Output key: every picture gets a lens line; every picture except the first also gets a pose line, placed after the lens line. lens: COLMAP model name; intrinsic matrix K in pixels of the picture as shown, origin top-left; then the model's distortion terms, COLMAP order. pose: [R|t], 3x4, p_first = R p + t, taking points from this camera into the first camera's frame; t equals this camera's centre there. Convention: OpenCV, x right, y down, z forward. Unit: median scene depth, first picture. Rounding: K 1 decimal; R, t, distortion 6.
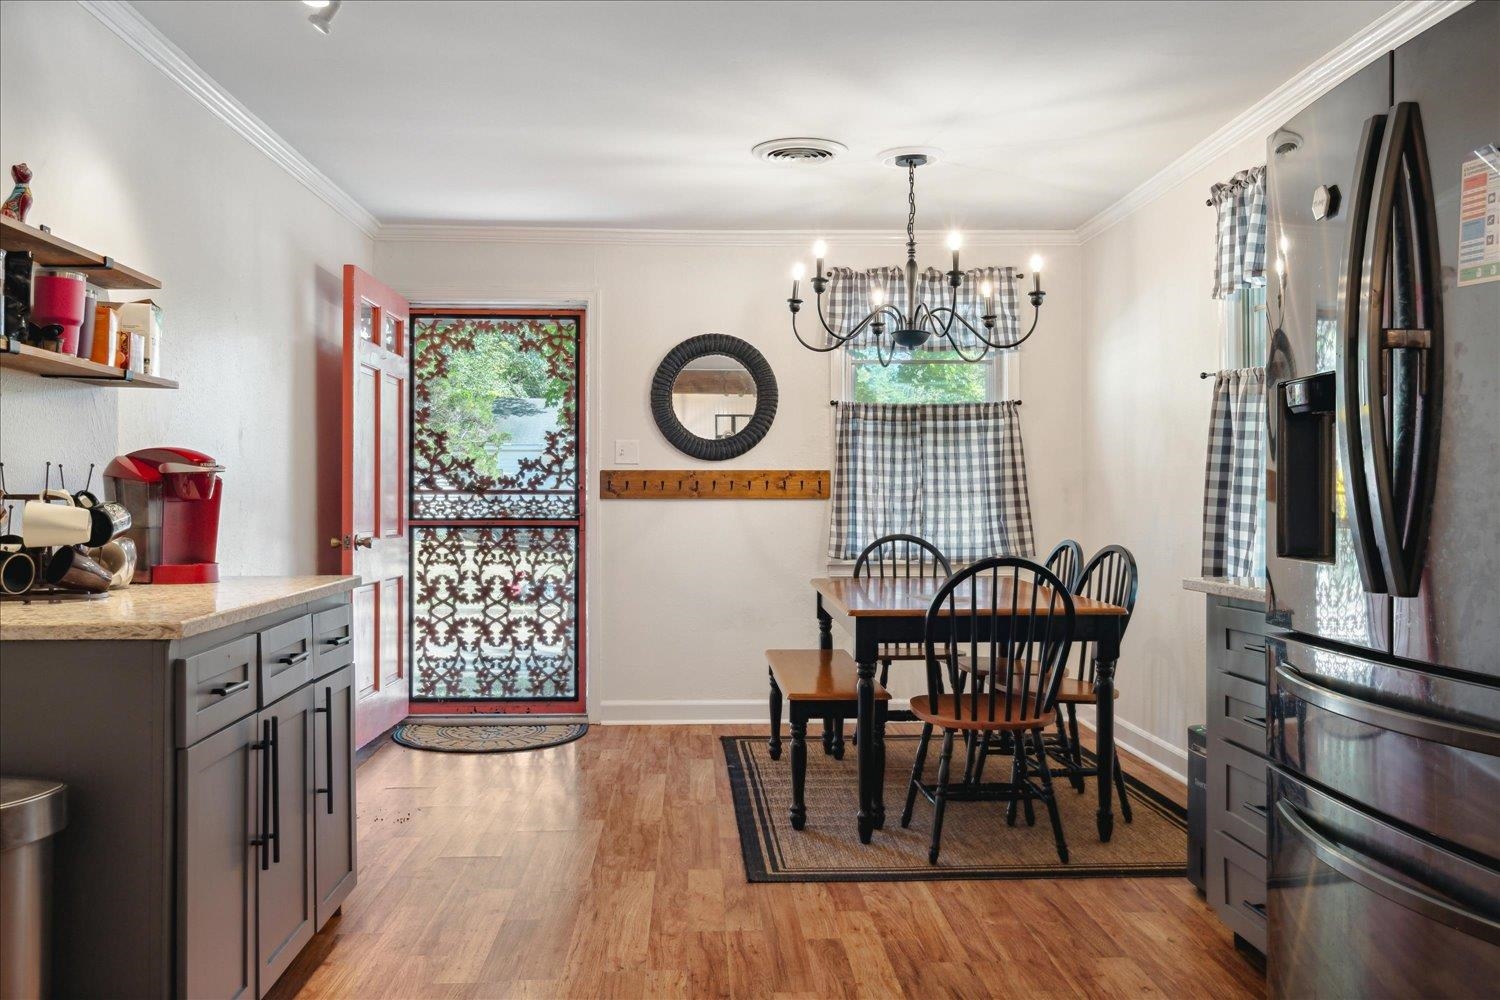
lens RADIAL K [[1261.9, 0, 742.9], [0, 1261.9, 503.9], [0, 0, 1]] dist [-0.010624, -0.010704]
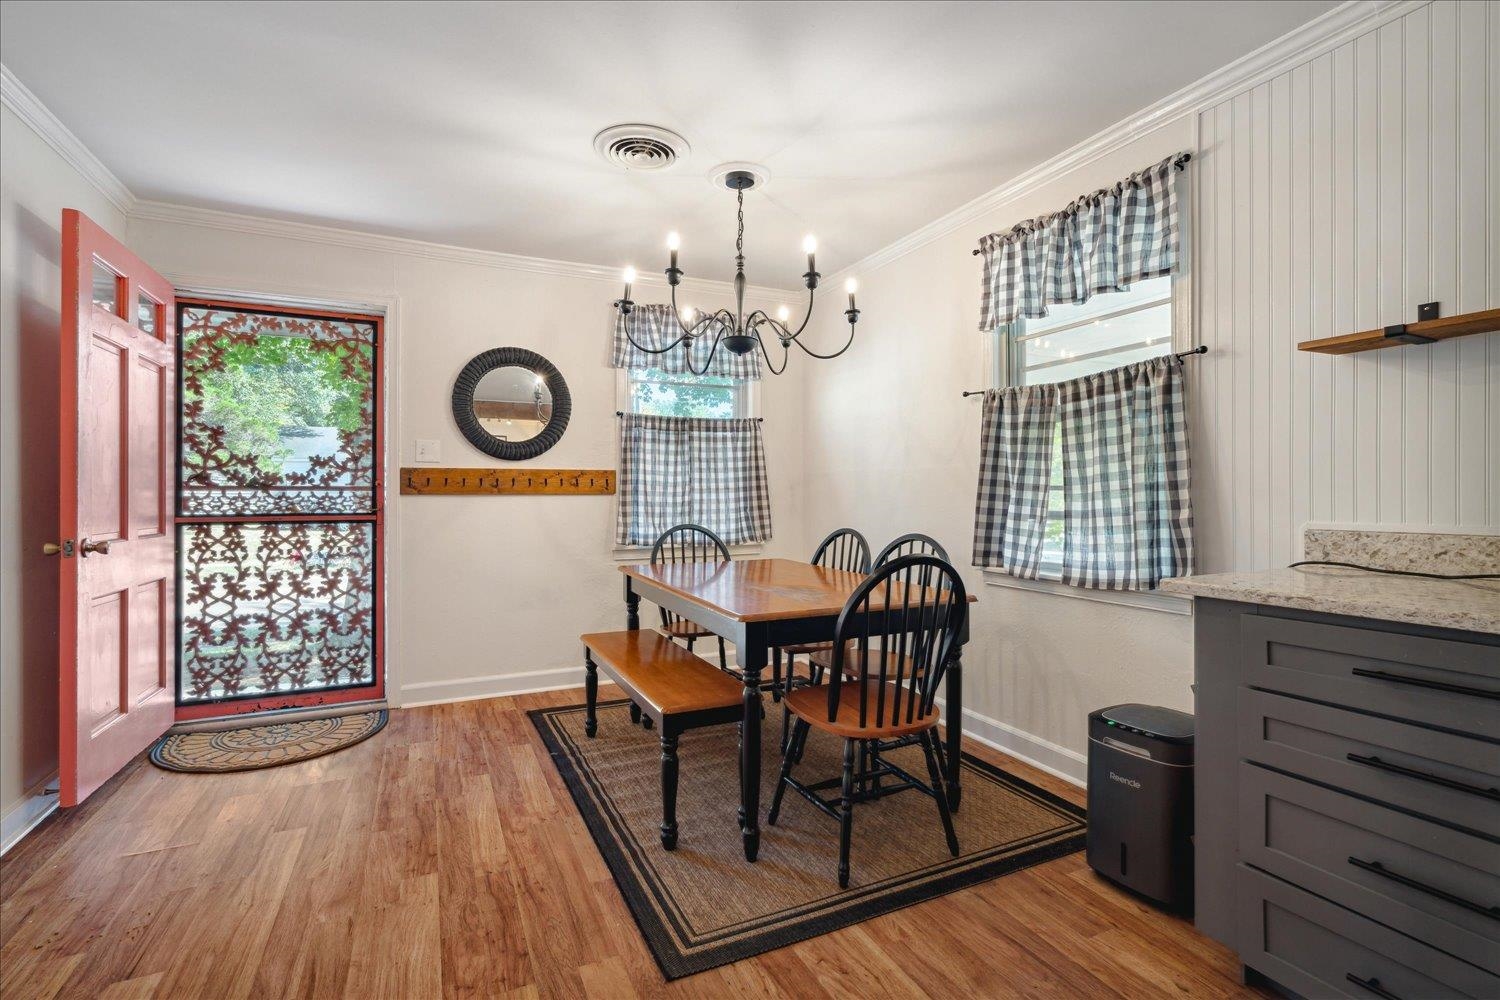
lens RADIAL K [[701.1, 0, 758.5], [0, 701.1, 495.0], [0, 0, 1]] dist [-0.007847, 0.004025]
pose [[0.918856, -0.001865, 0.394590, -0.073921], [0.002746, 0.999995, -0.001666, -0.002049], [-0.394585, 0.002615, 0.918856, 0.369521]]
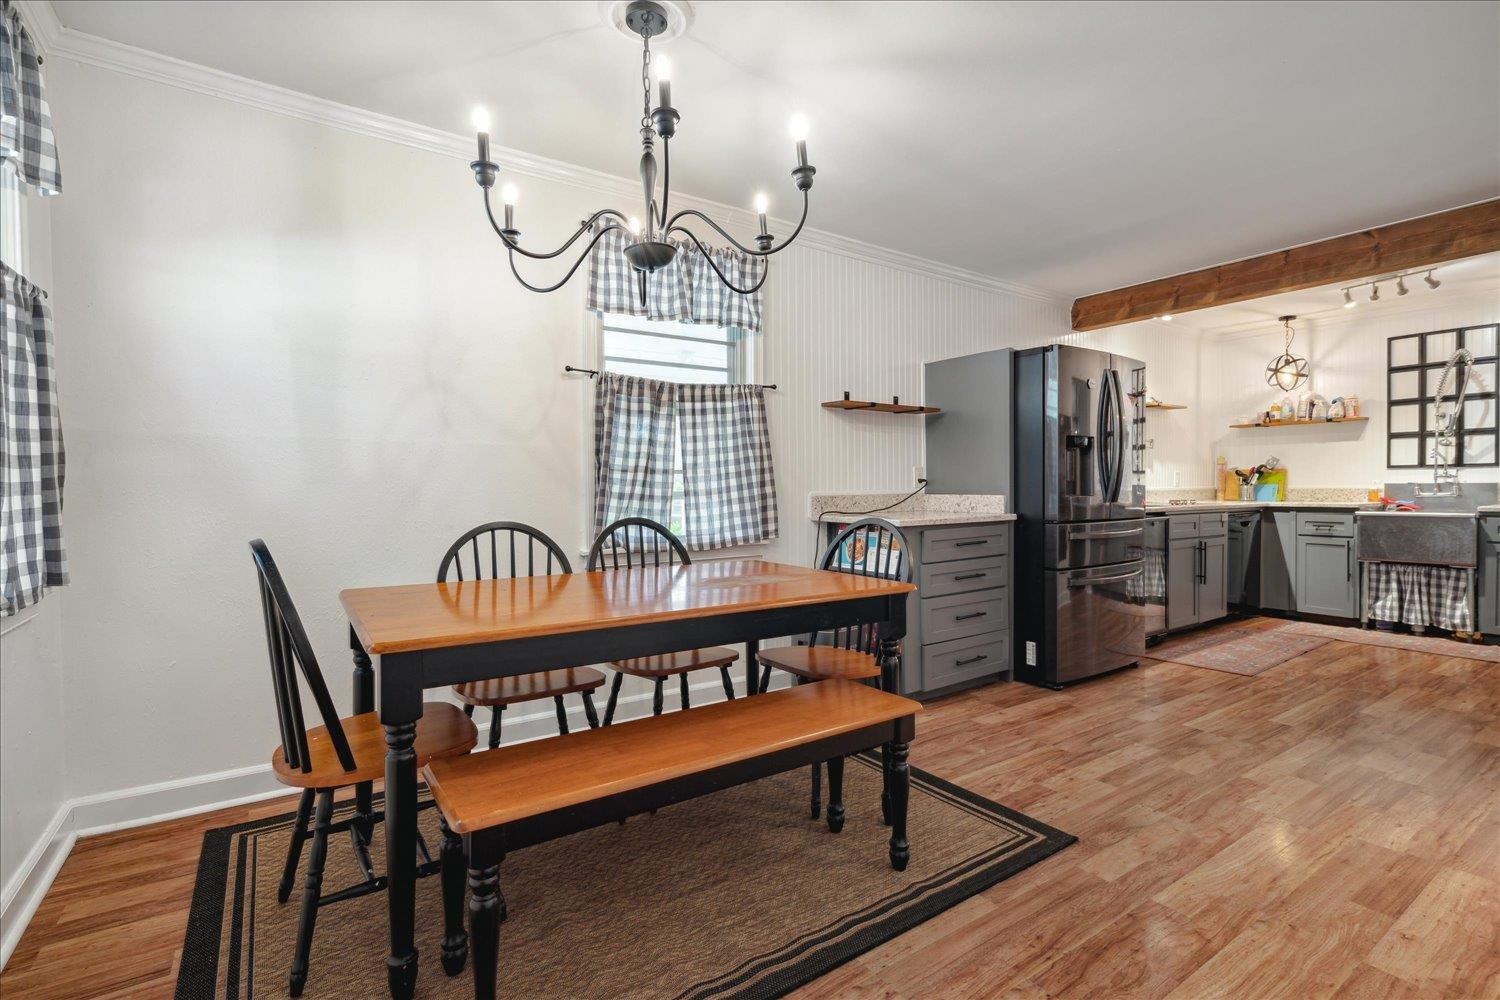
lens RADIAL K [[701.1, 0, 757.1], [0, 701.1, 500.9], [0, 0, 1]] dist [-0.007847, 0.004025]
pose [[-0.537410, -0.015417, 0.843180, -0.214864], [0.008897, 0.999674, 0.023950, 0.003471], [-0.843274, 0.020372, -0.537098, 0.981203]]
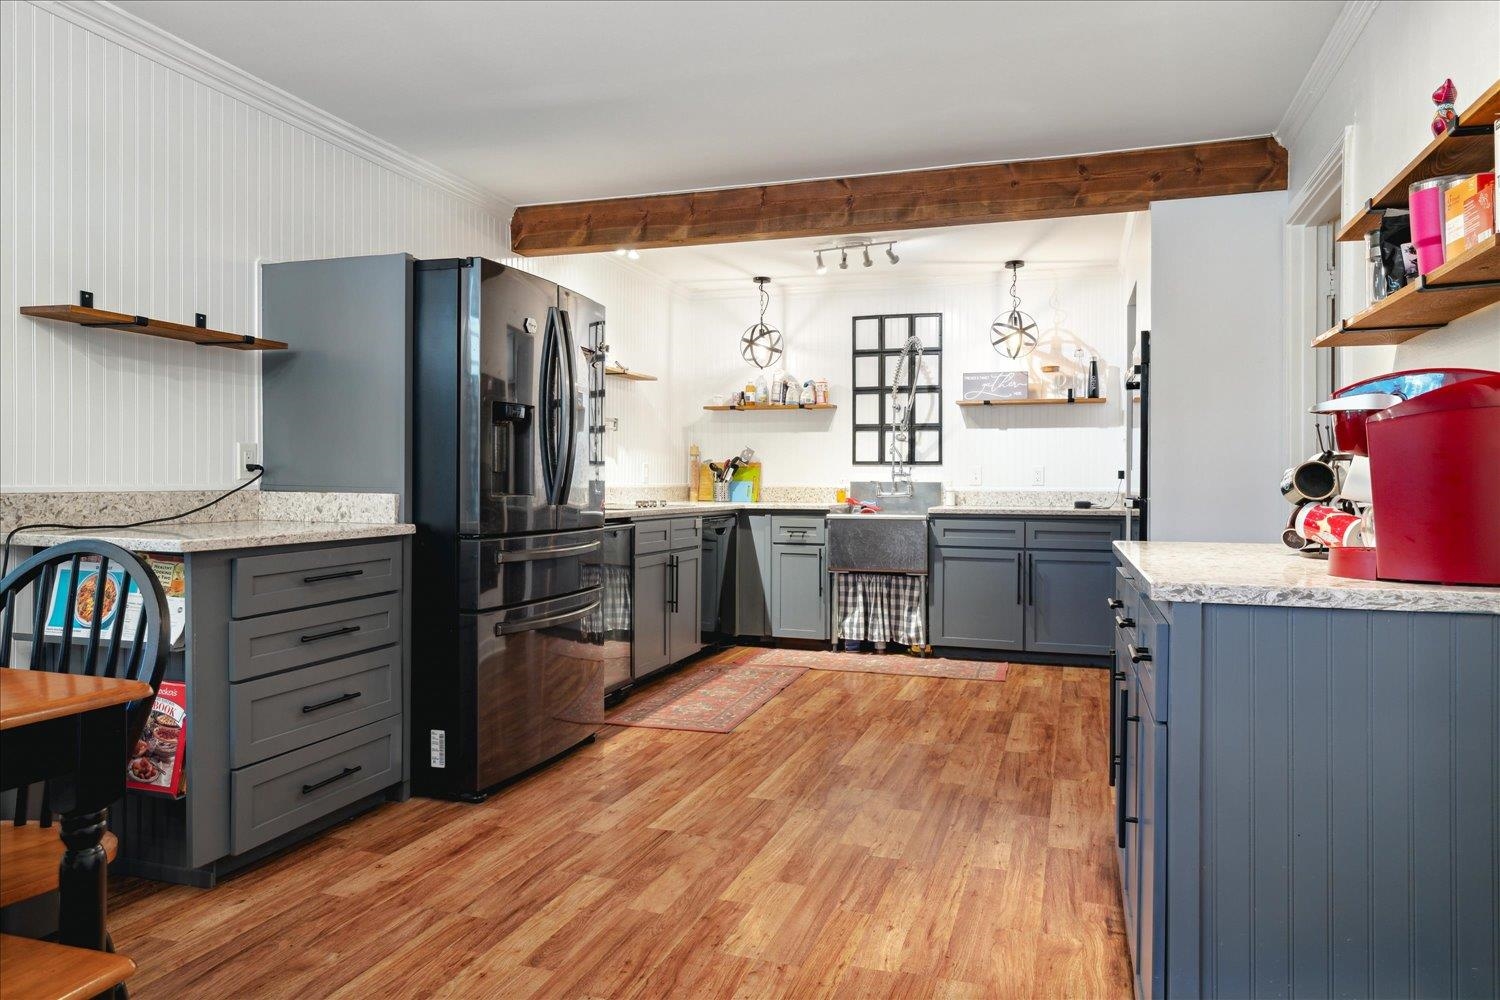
lens RADIAL K [[980.0, 0, 756.0], [0, 980.0, 487.4], [0, 0, 1]] dist [0.006032, 0.001394]
pose [[-0.937736, -0.009681, 0.347213, -0.171980], [-0.006372, 0.999923, 0.010672, 0.005178], [-0.347290, 0.007796, -0.937725, 0.884887]]
